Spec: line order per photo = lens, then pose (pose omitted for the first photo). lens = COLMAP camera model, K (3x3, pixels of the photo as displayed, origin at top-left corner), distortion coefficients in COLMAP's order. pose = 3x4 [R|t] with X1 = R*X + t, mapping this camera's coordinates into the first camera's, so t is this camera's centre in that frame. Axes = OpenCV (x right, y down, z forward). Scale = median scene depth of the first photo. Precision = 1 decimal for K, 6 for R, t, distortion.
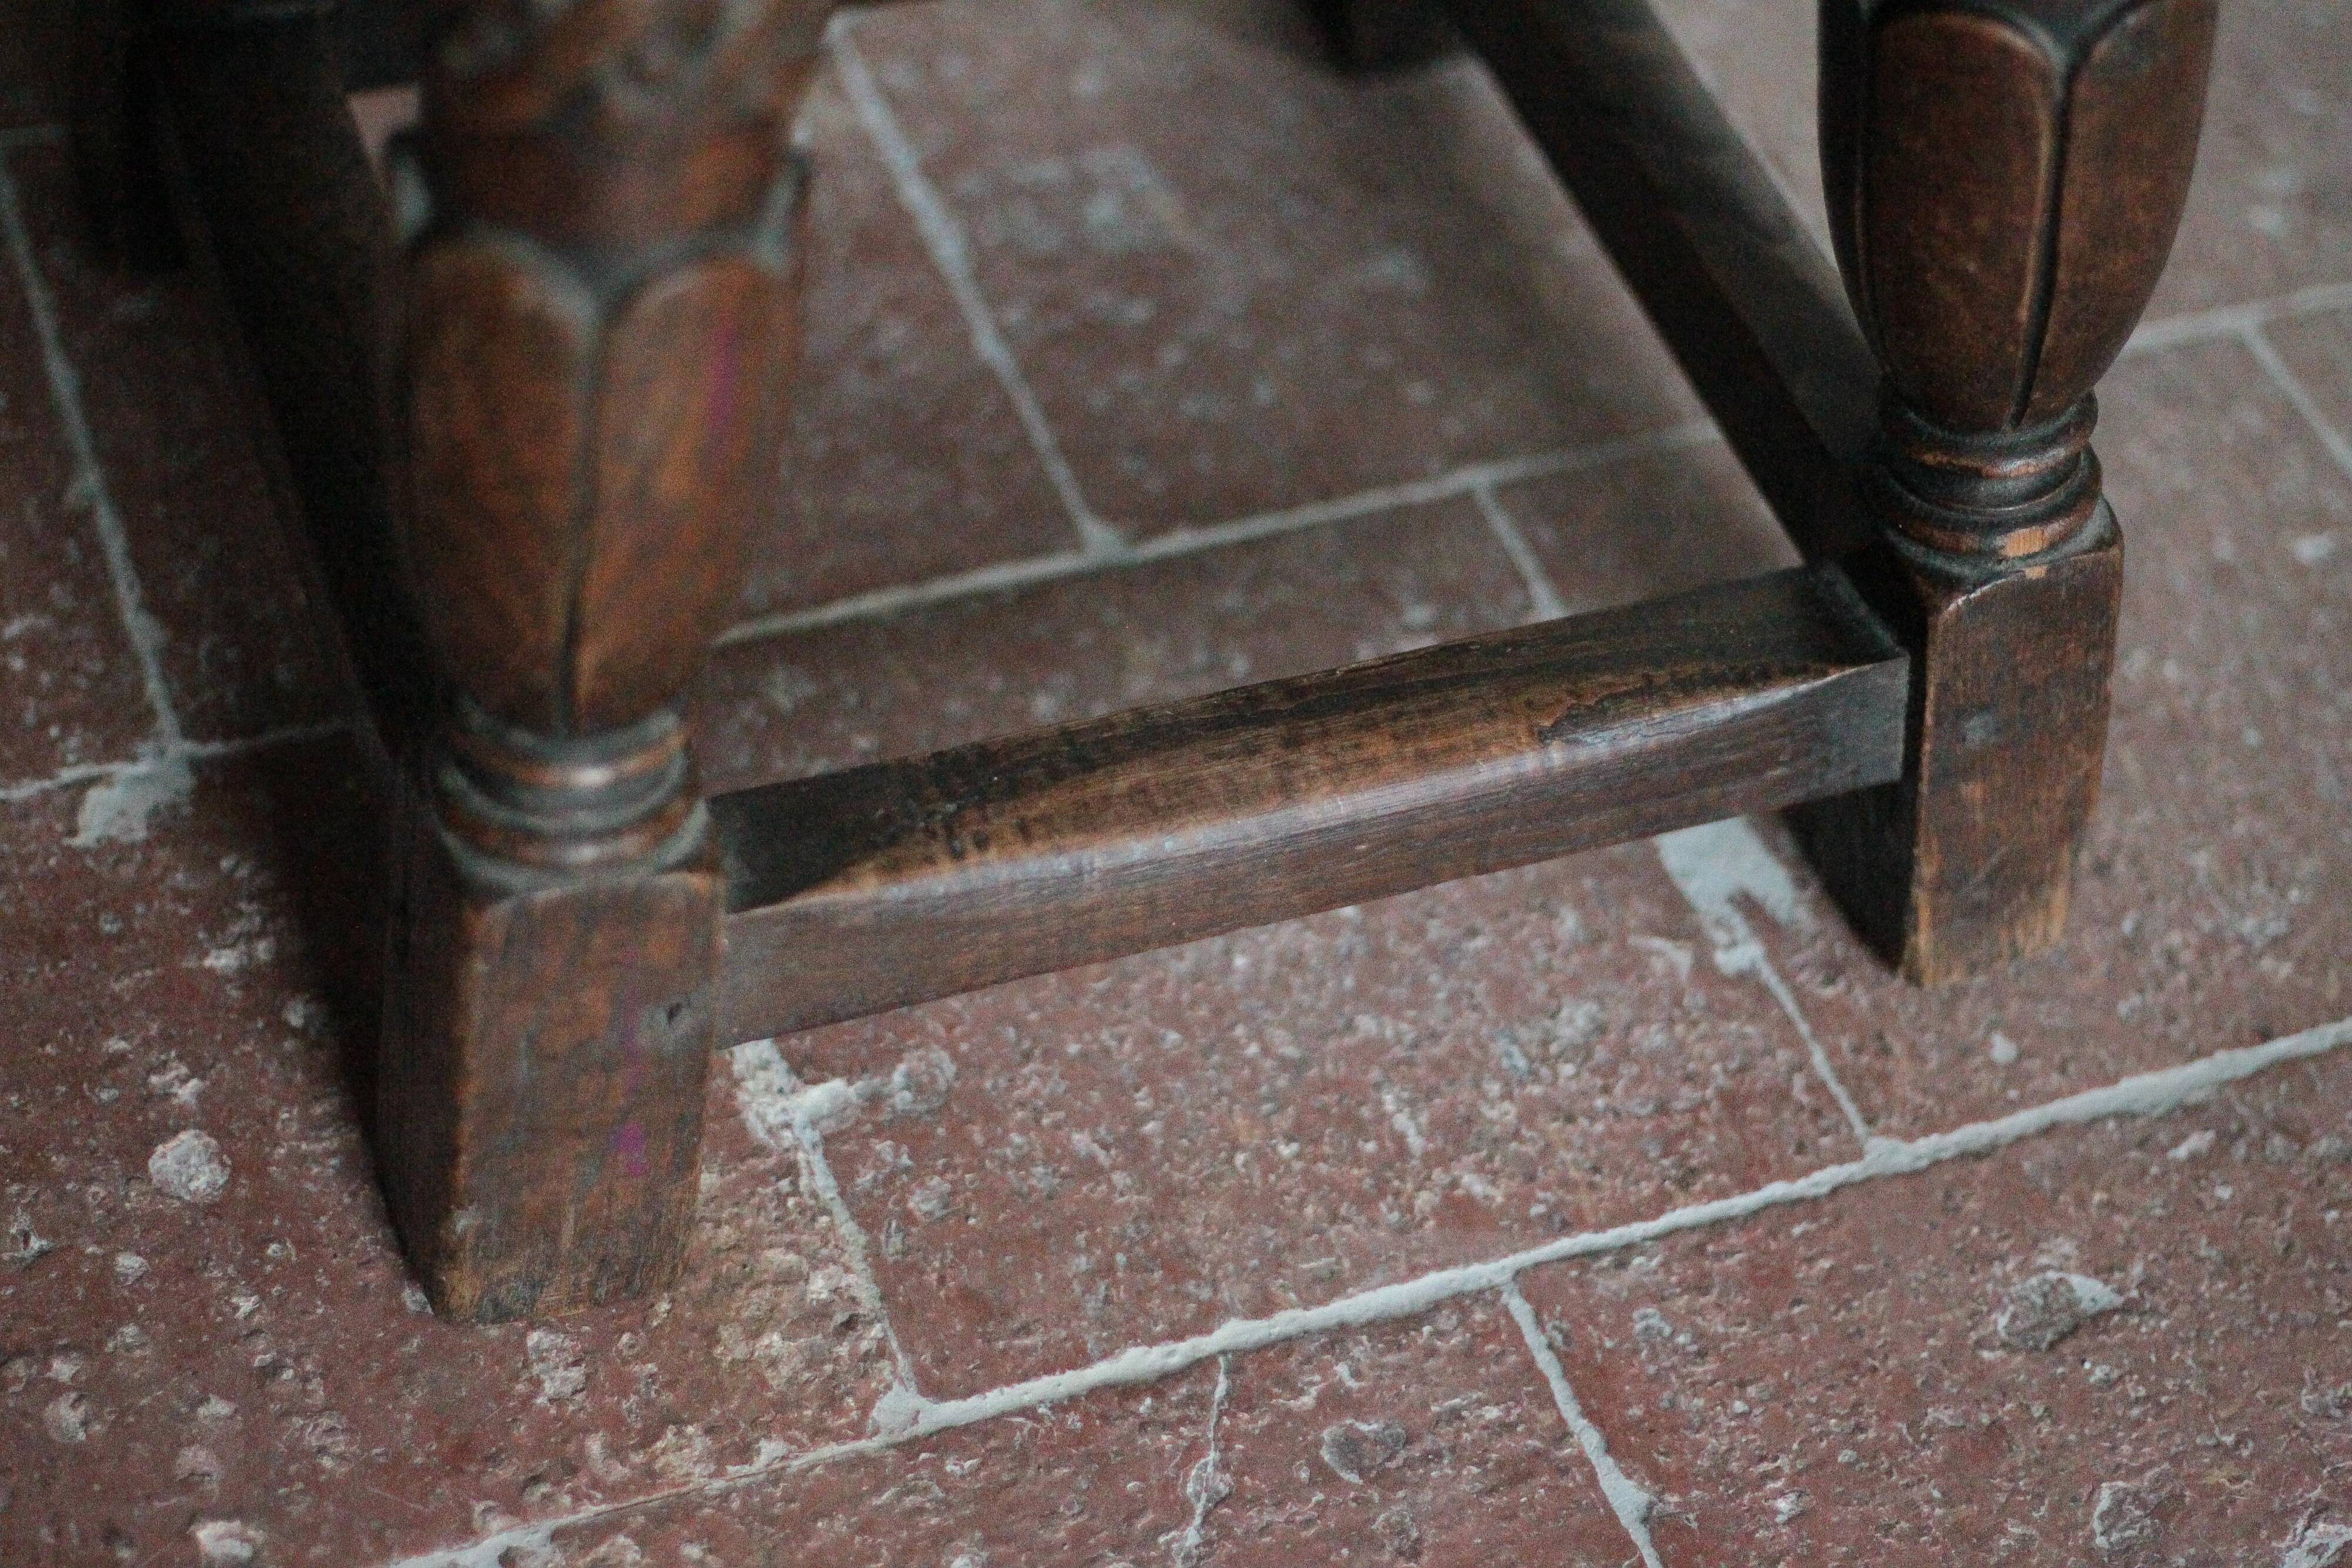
lens RADIAL K [[4627.8, 0, 1176.0], [0, 4627.8, 784.0], [0, 0, 1]] dist [-0.149068, 0.135748]
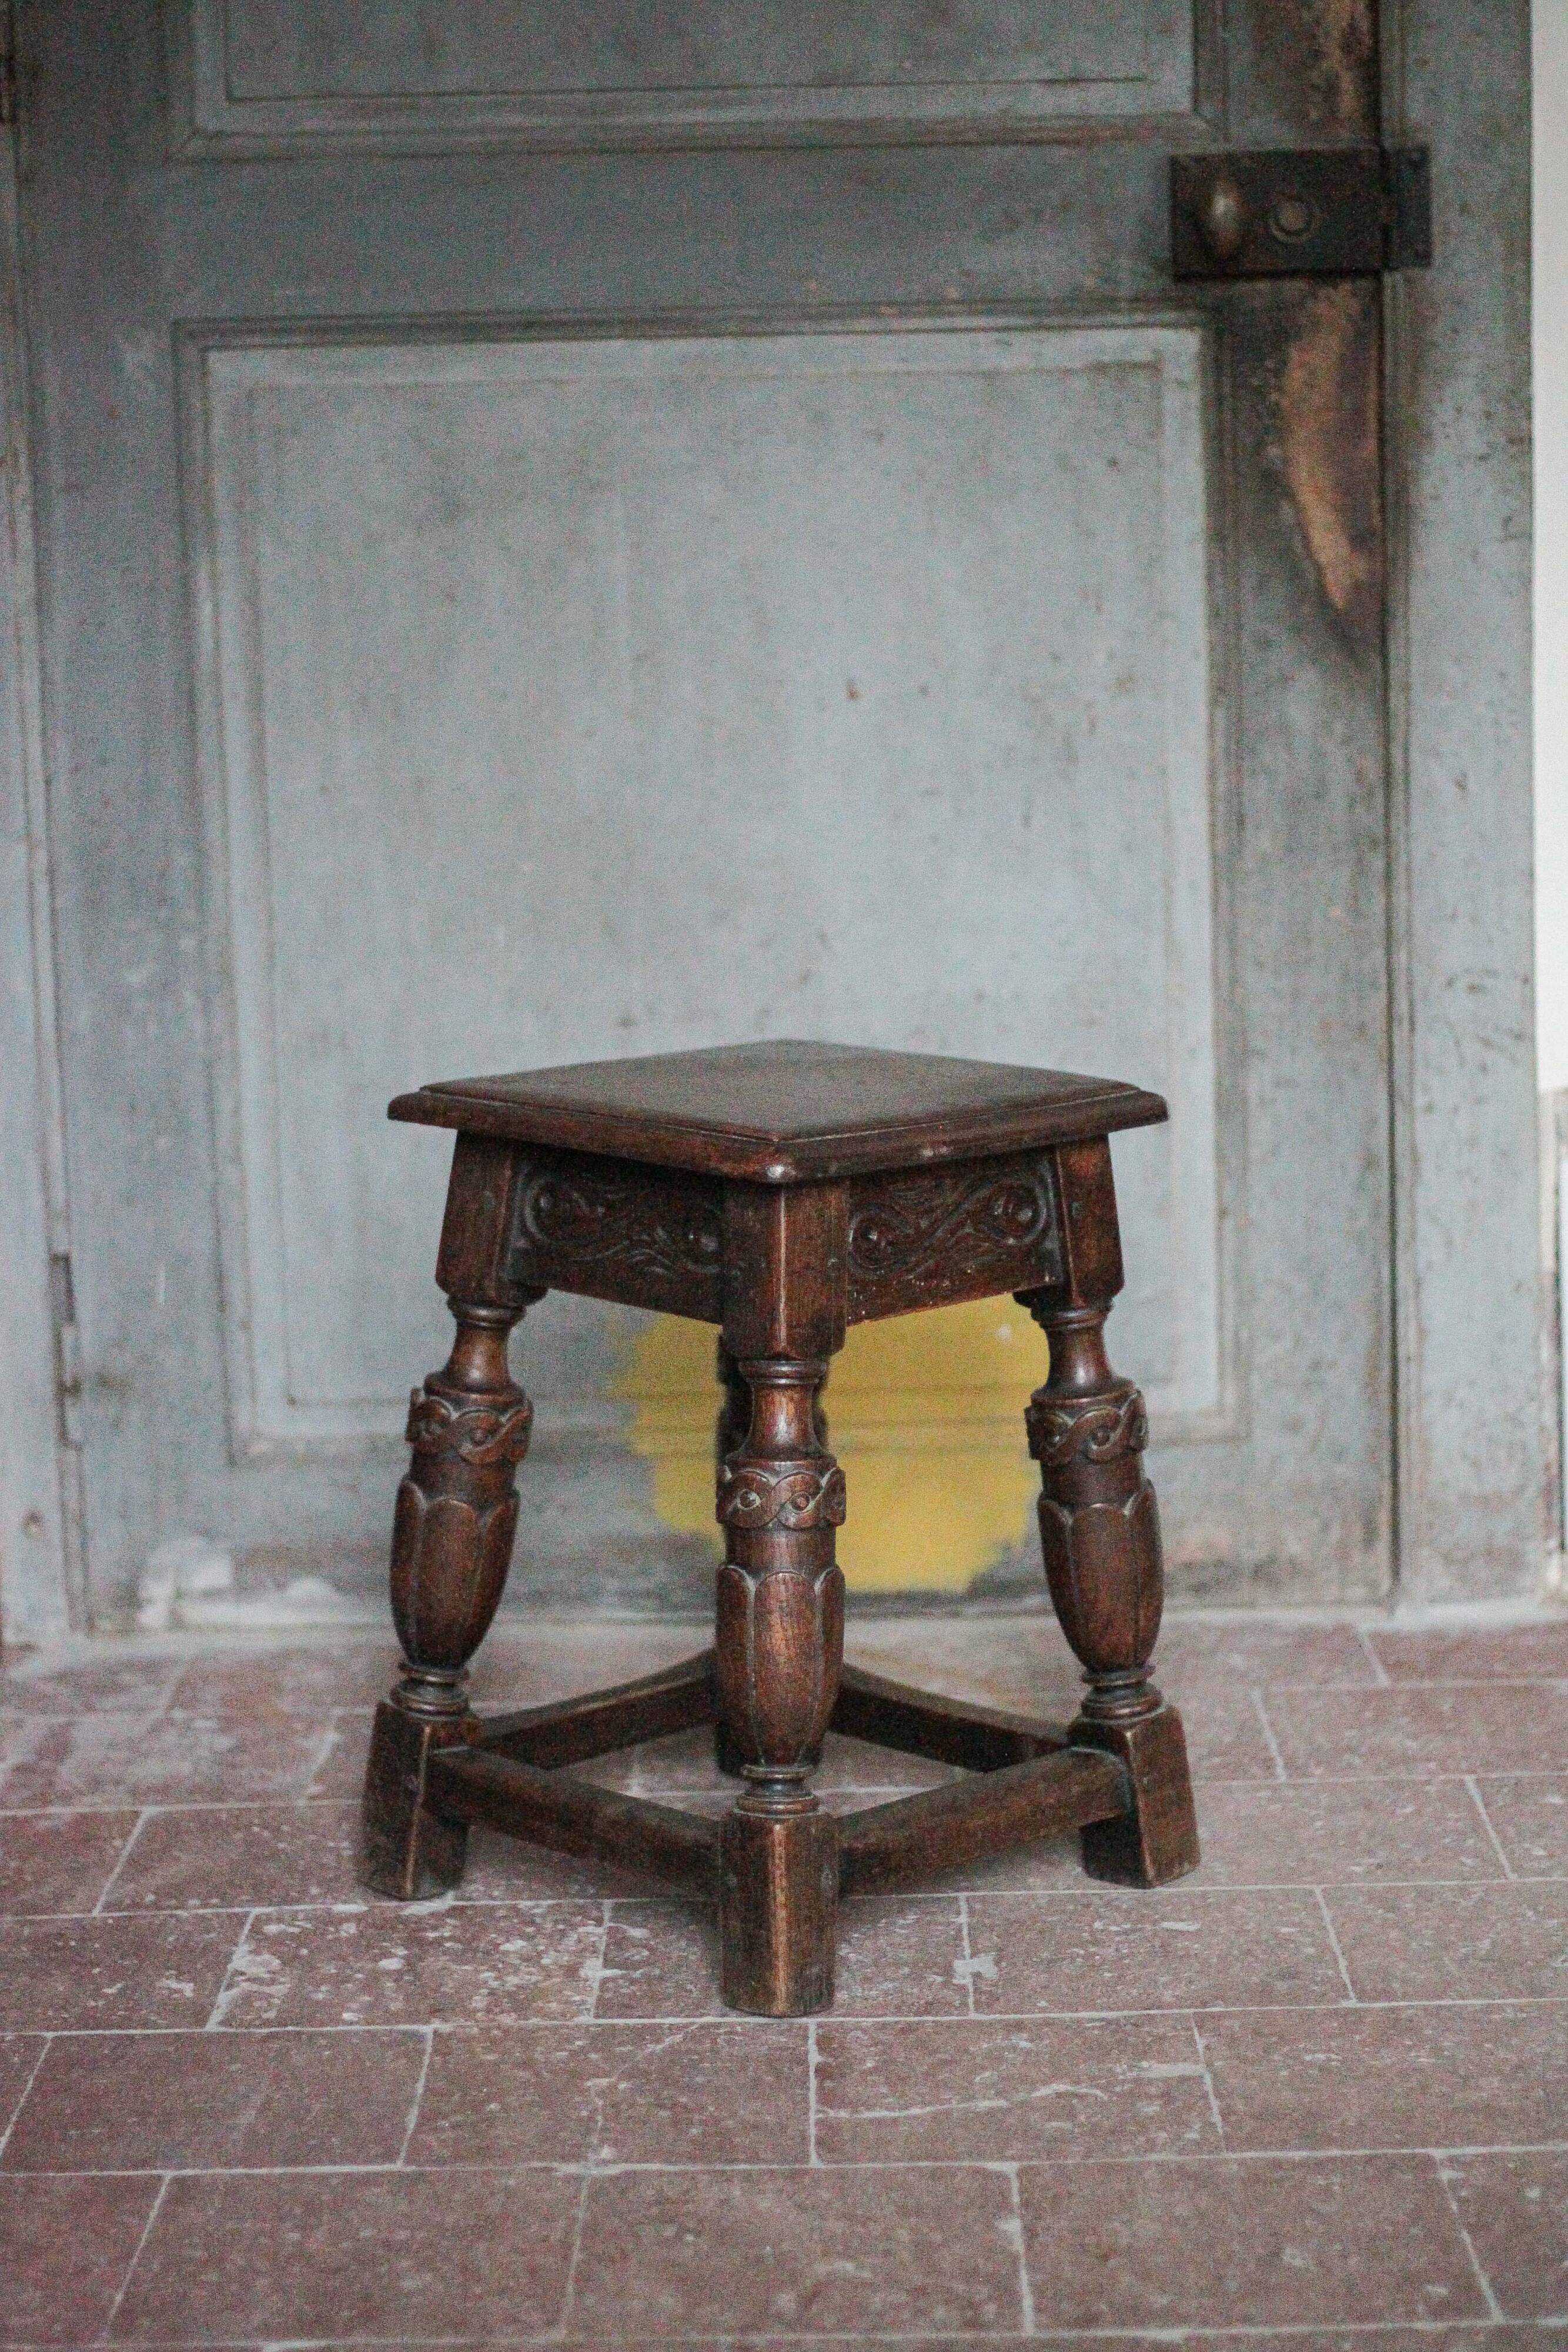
lens RADIAL K [[4507.9, 0, 791.3], [0, 4507.9, 1209.0], [0, 0, 1]] dist [-0.114448, 0.004844]
pose [[0.920640, -0.051322, -0.387024, 1.119500], [-0.202461, 0.784846, -0.585684, 1.296452], [0.333813, 0.617562, 0.712170, -1.205925]]
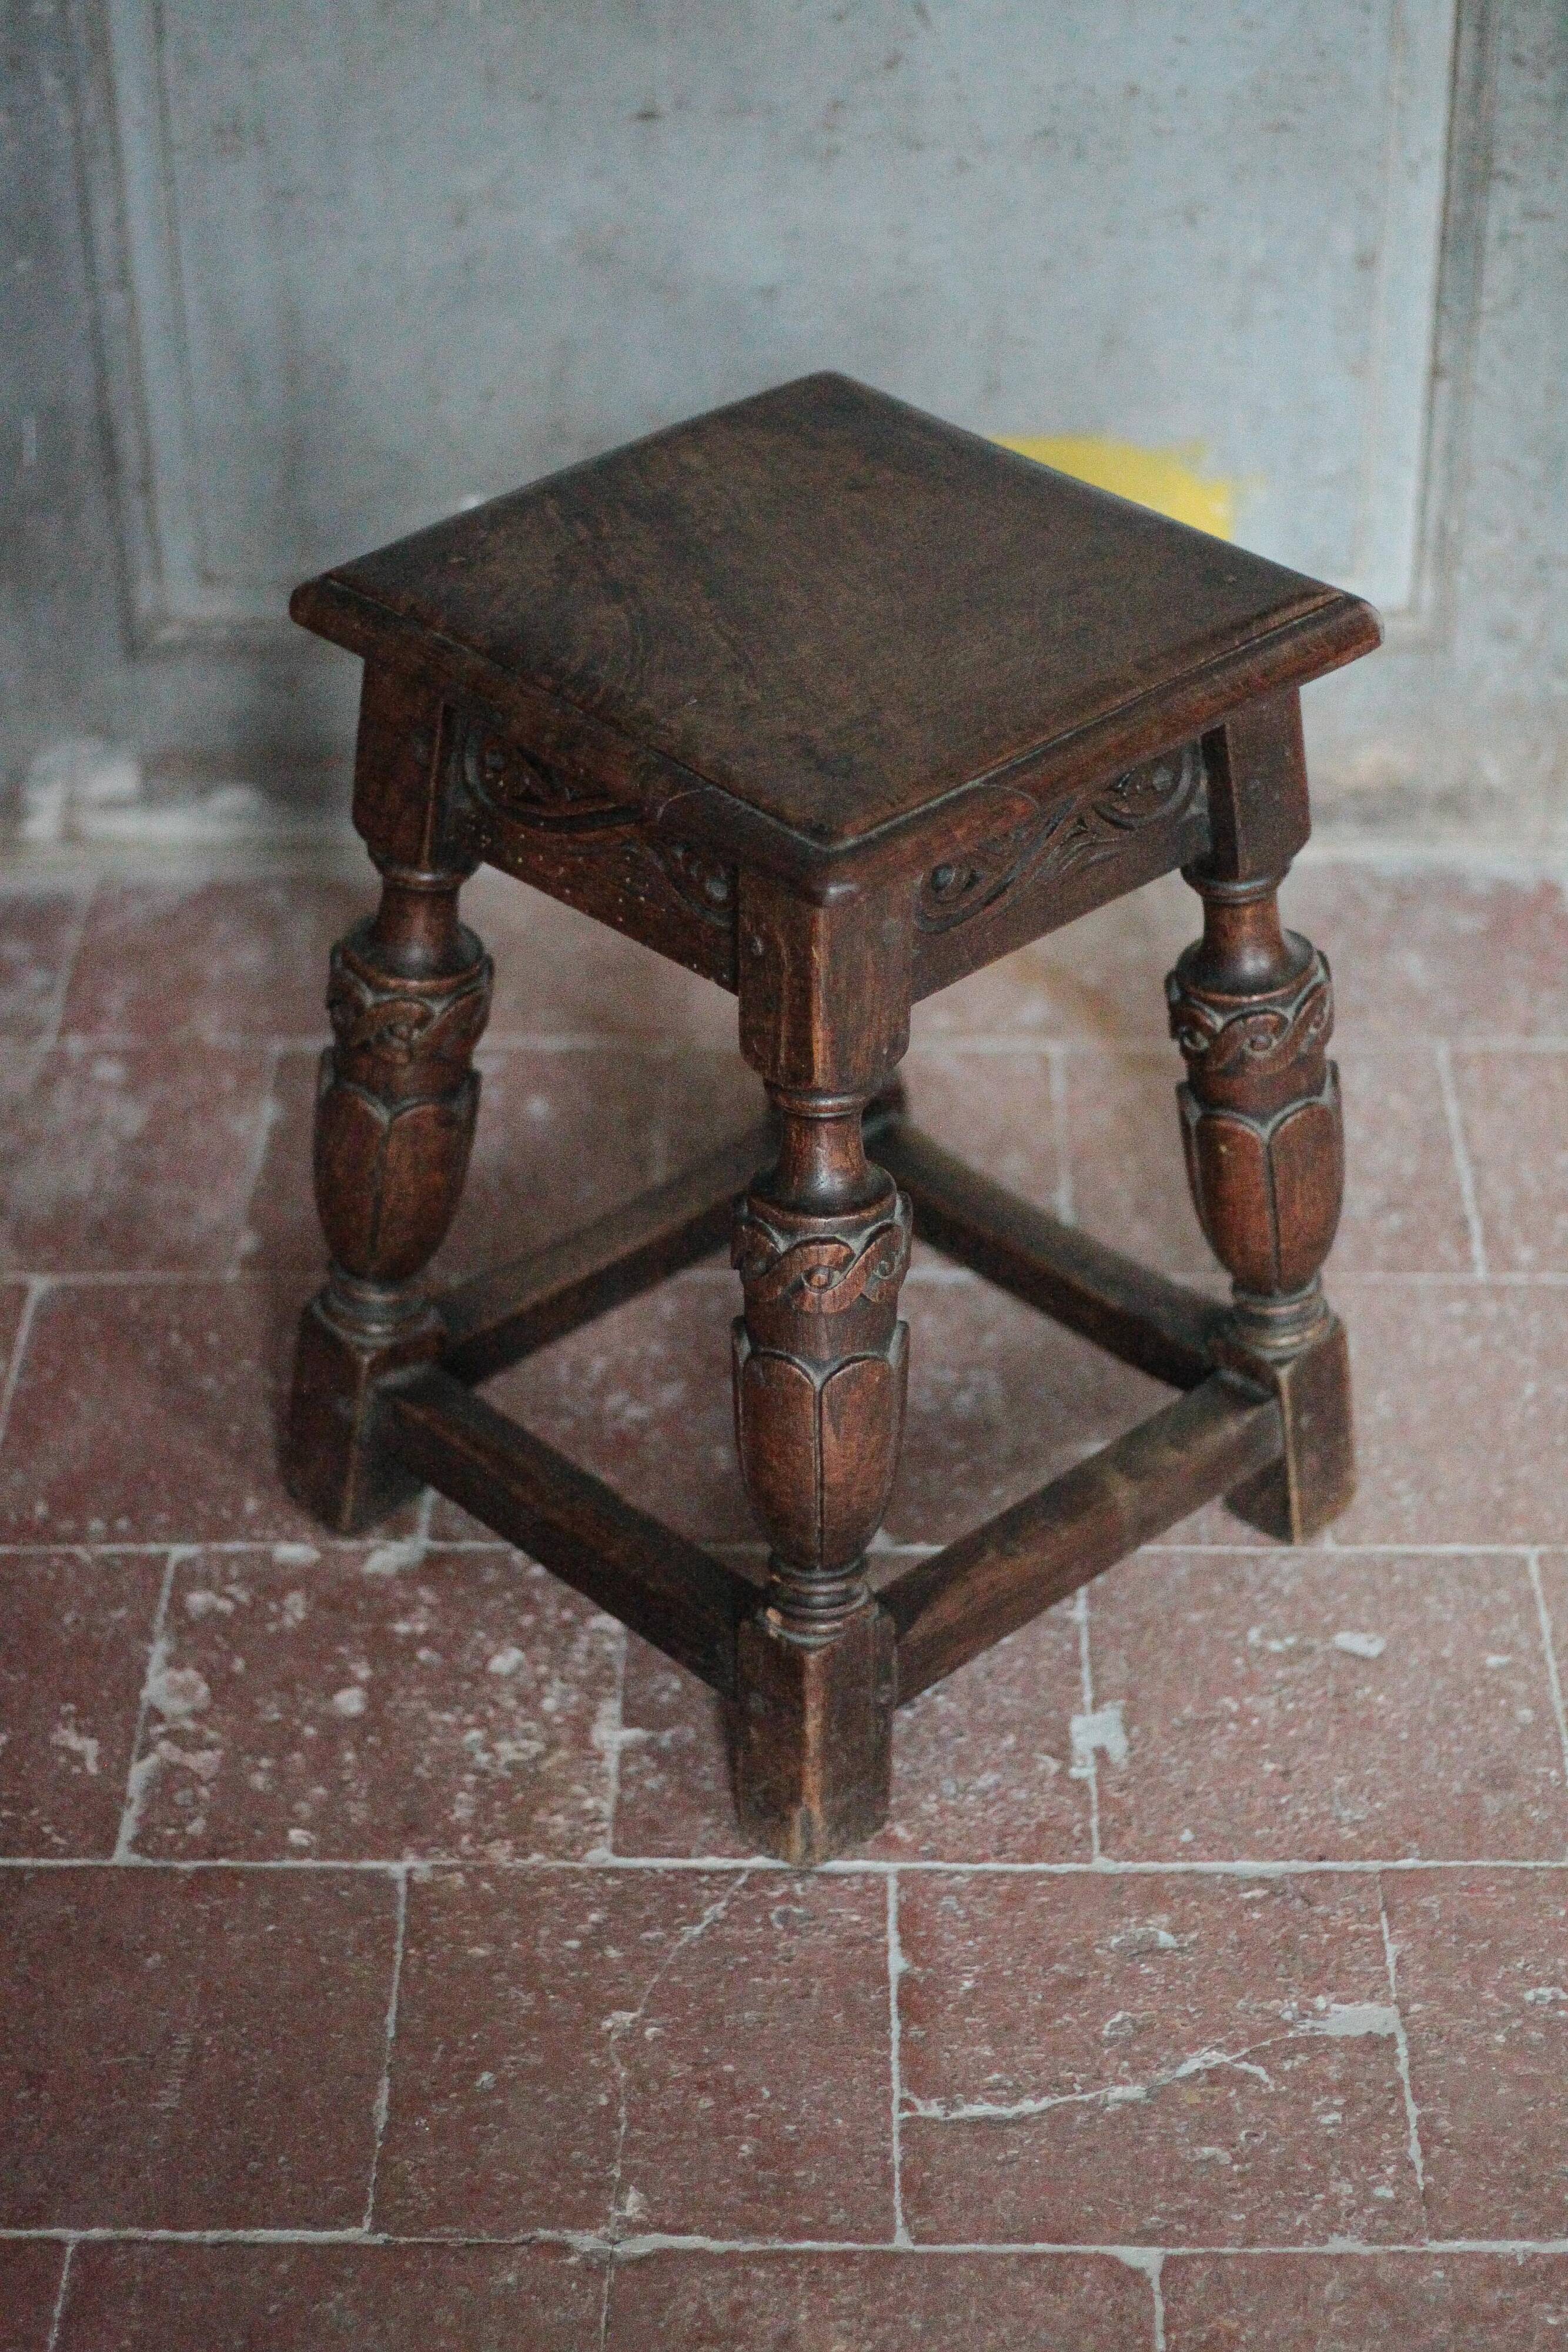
lens RADIAL K [[4507.9, 0, 791.3], [0, 4507.9, 1209.0], [0, 0, 1]] dist [-0.114448, 0.004844]
pose [[0.922070, 0.142572, -0.359805, 0.735760], [-0.218067, 0.959441, -0.178662, 0.195996], [0.319739, 0.243201, 0.915762, -1.001282]]
